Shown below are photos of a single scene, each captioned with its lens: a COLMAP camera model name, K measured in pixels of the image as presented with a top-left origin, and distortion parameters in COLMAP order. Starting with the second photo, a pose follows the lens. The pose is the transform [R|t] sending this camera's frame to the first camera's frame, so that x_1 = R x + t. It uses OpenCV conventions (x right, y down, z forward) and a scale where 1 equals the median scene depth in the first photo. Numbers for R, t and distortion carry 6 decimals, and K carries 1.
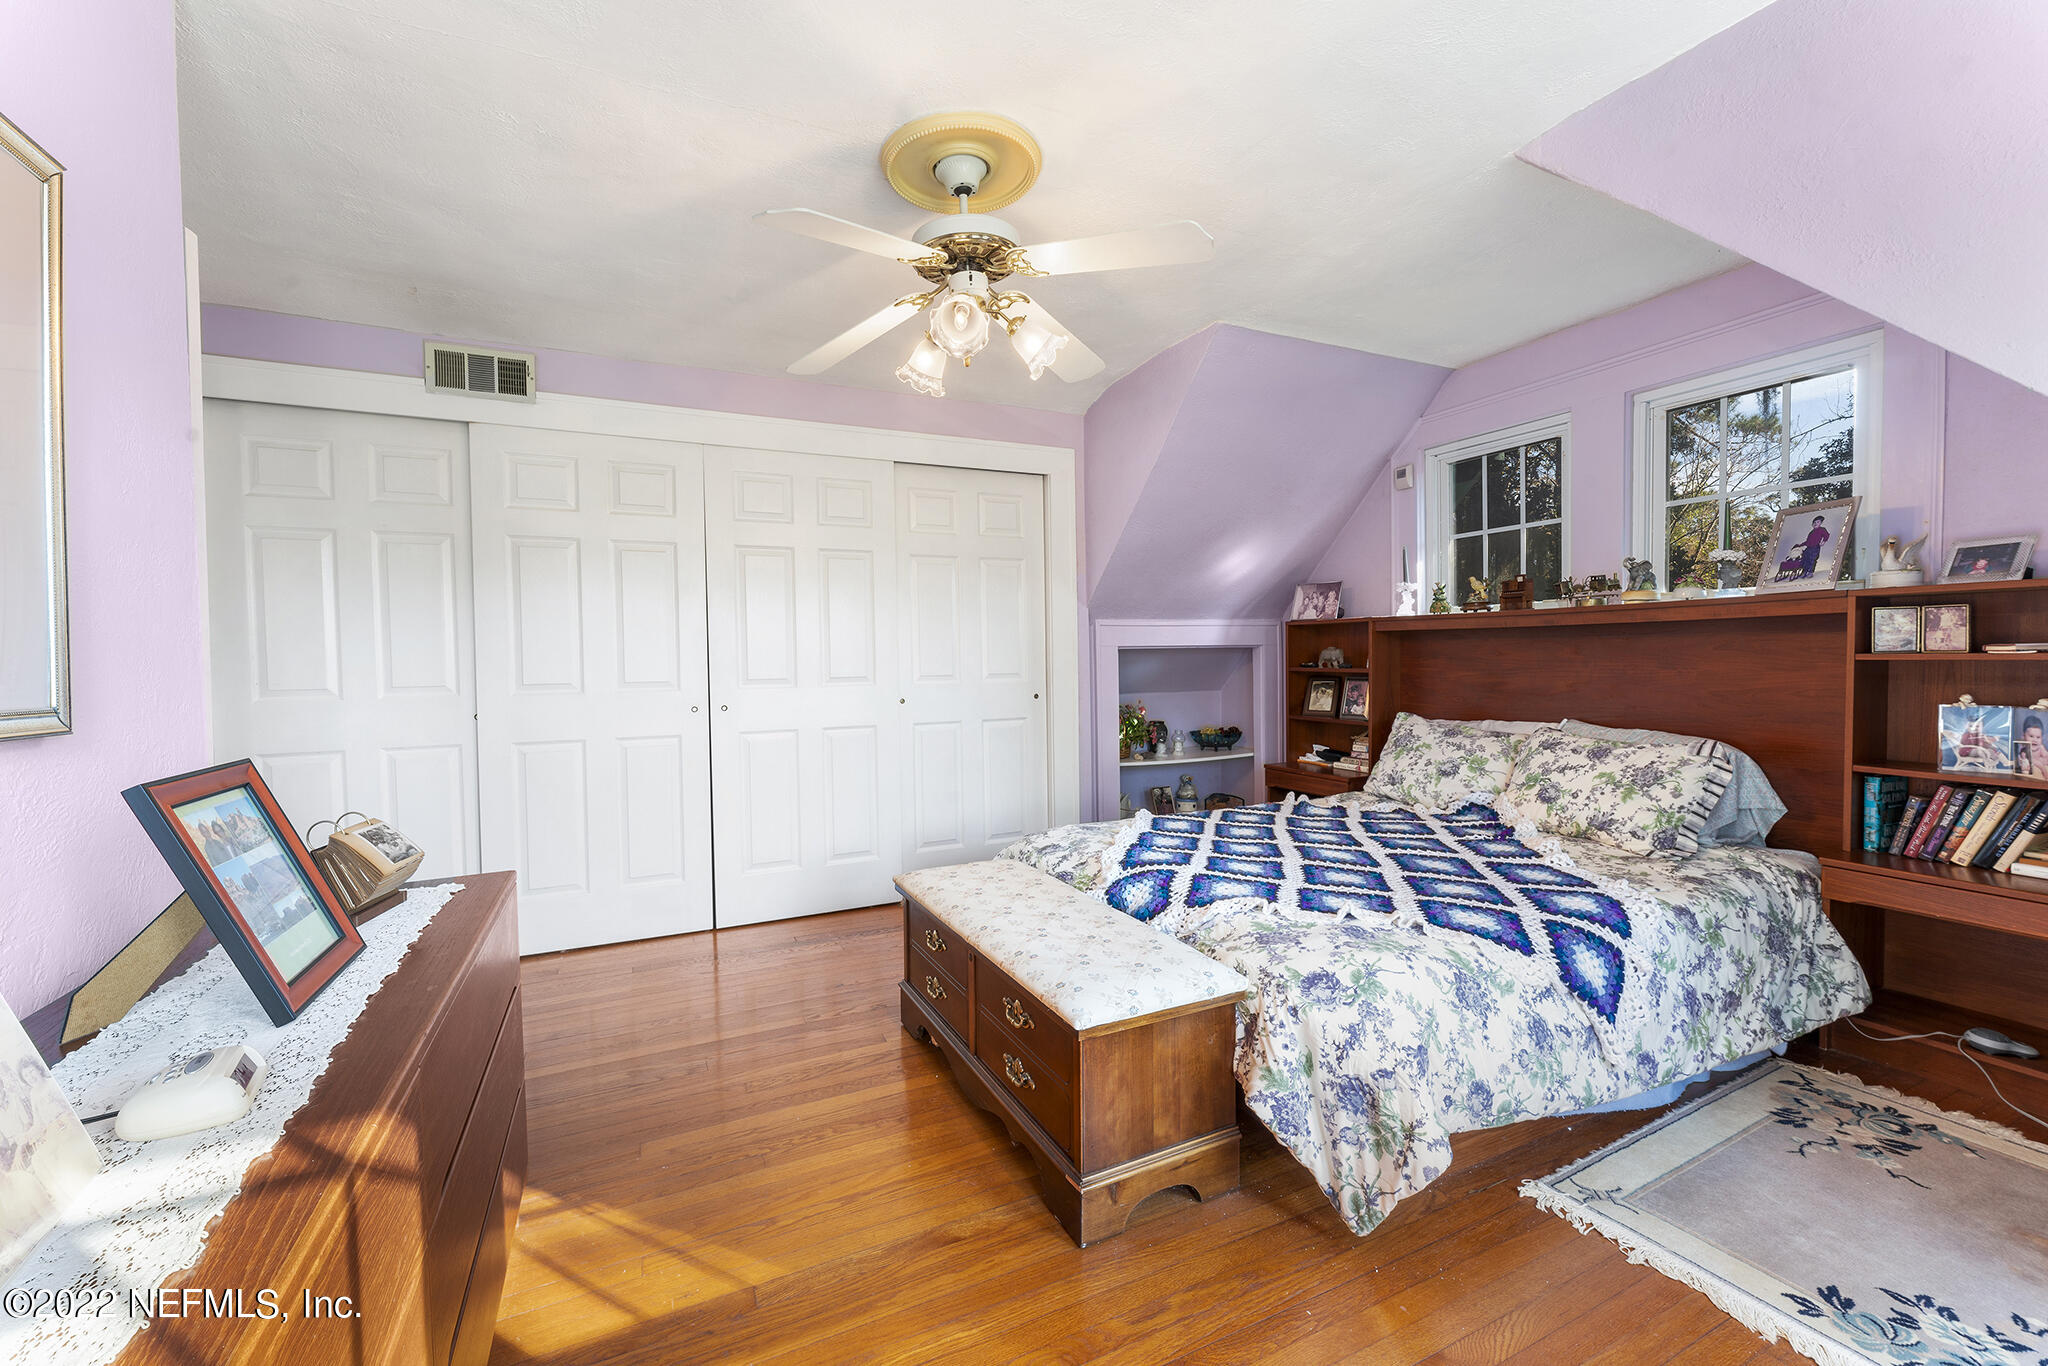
lens RADIAL K [[821.5, 0, 1017.0], [0, 821.5, 671.0], [0, 0, 1]] dist [0.001337, 0.000085]
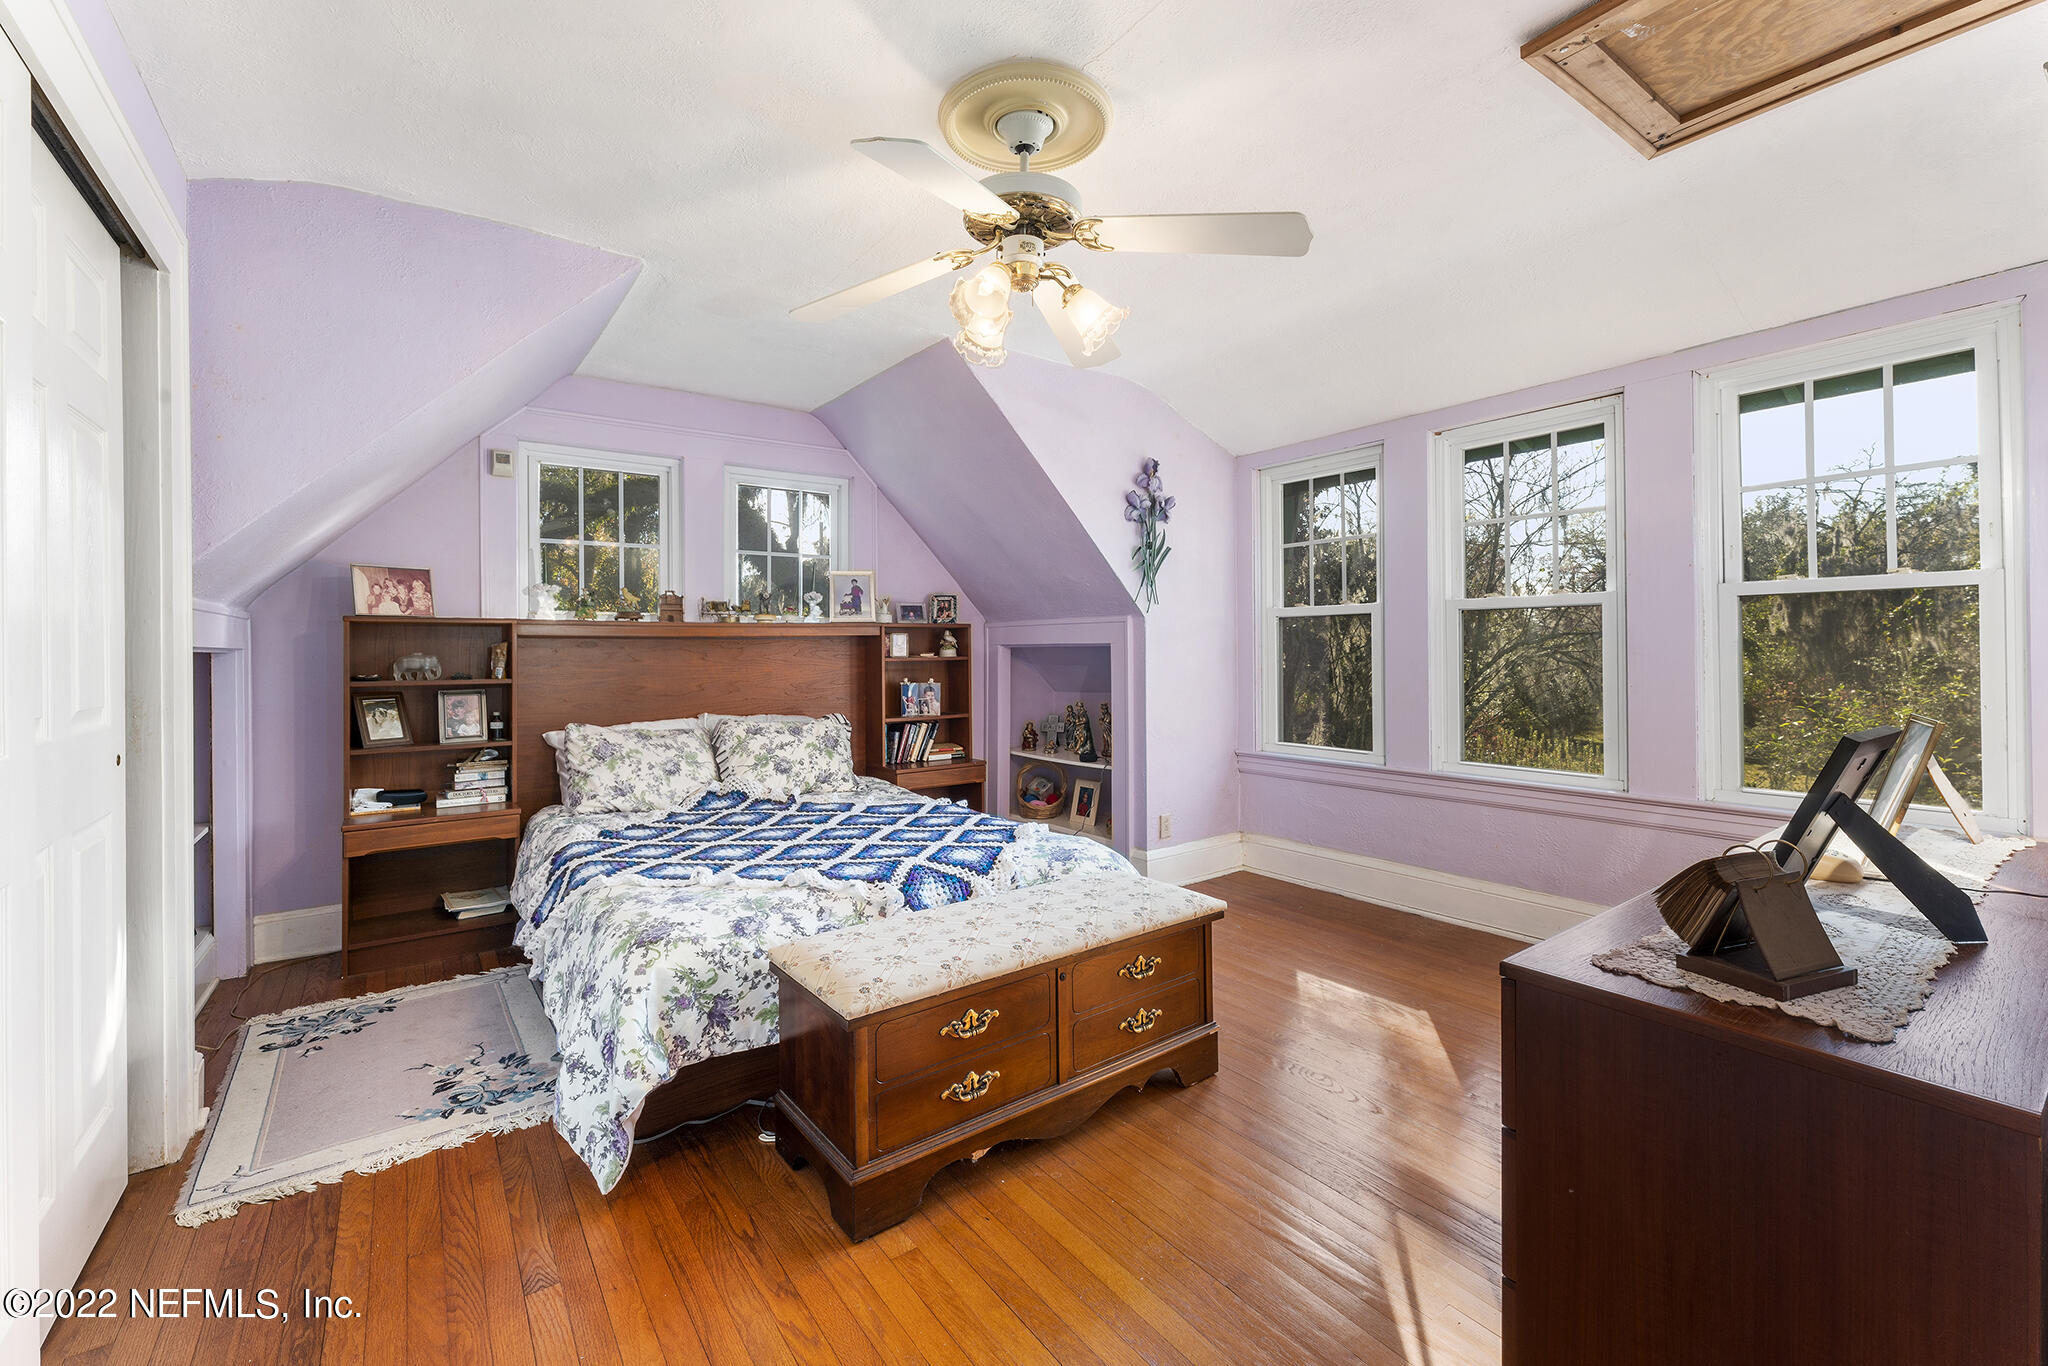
lens RADIAL K [[841.2, 0, 1002.9], [0, 841.2, 646.3], [0, 0, 1]] dist [0.000623, 0.000023]
pose [[-0.179486, 0.015350, 0.983641, -0.600740], [0.029521, 0.999512, -0.010211, -0.014000], [-0.983317, 0.027205, -0.179852, 0.736799]]
